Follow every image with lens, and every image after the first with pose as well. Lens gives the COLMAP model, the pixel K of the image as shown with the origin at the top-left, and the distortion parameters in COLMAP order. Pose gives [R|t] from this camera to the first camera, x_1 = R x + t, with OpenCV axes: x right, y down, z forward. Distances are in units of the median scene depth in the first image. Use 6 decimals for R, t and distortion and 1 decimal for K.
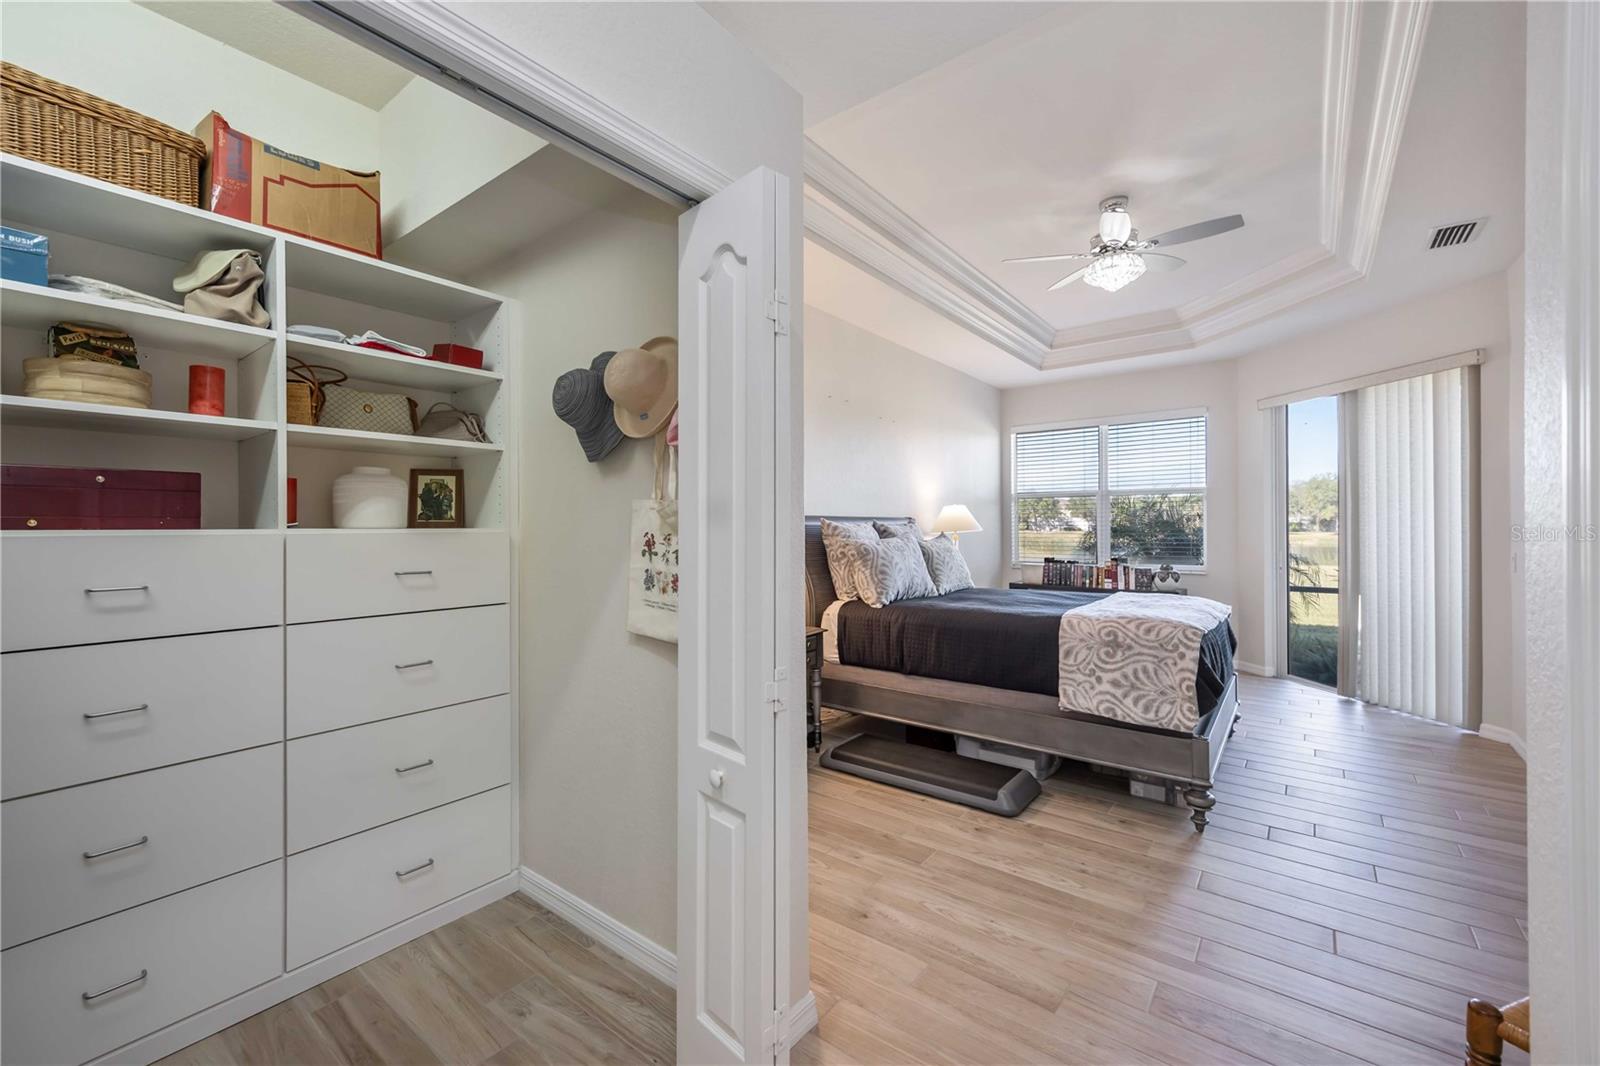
lens RADIAL K [[607.9, 0, 801.0], [0, 607.9, 536.3], [0, 0, 1]] dist [0.000955, -0.000040]
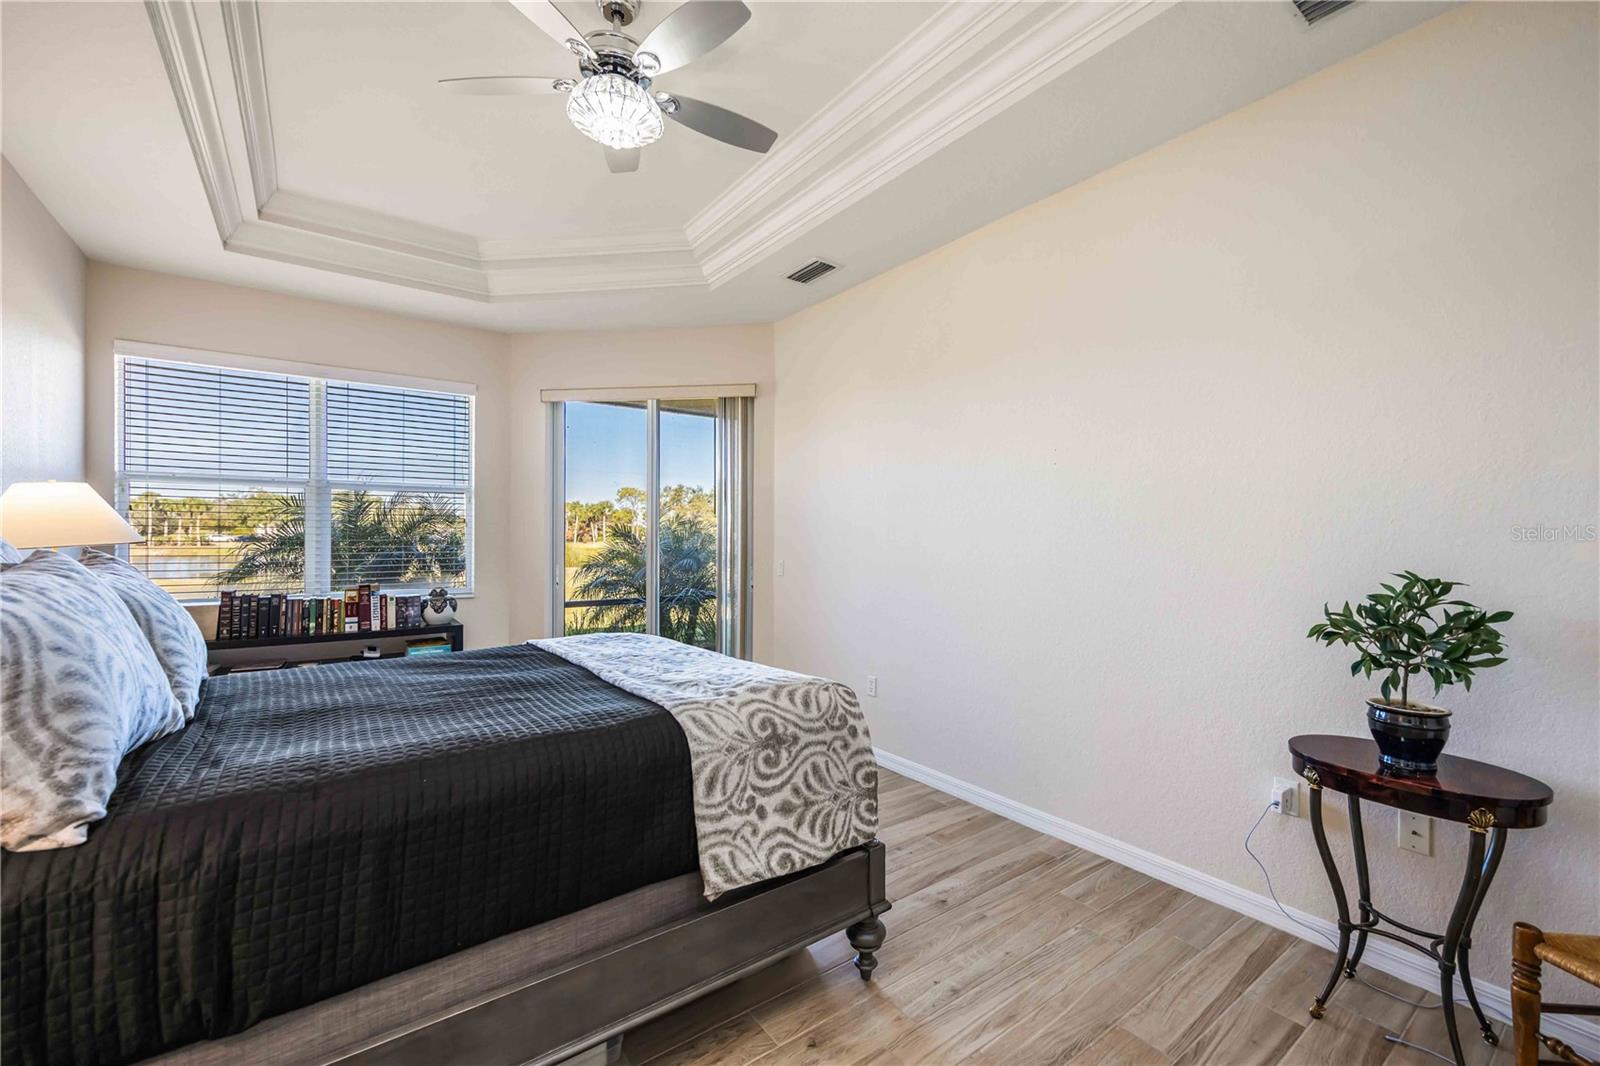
lens RADIAL K [[660.0, 0, 812.9], [0, 660.0, 538.8], [0, 0, 1]] dist [0.011699, 0.000389]
pose [[0.280497, -0.000041, 0.959855, -0.078888], [0.011233, 0.999932, -0.003240, -0.012426], [-0.959789, 0.011691, 0.280478, 0.782948]]
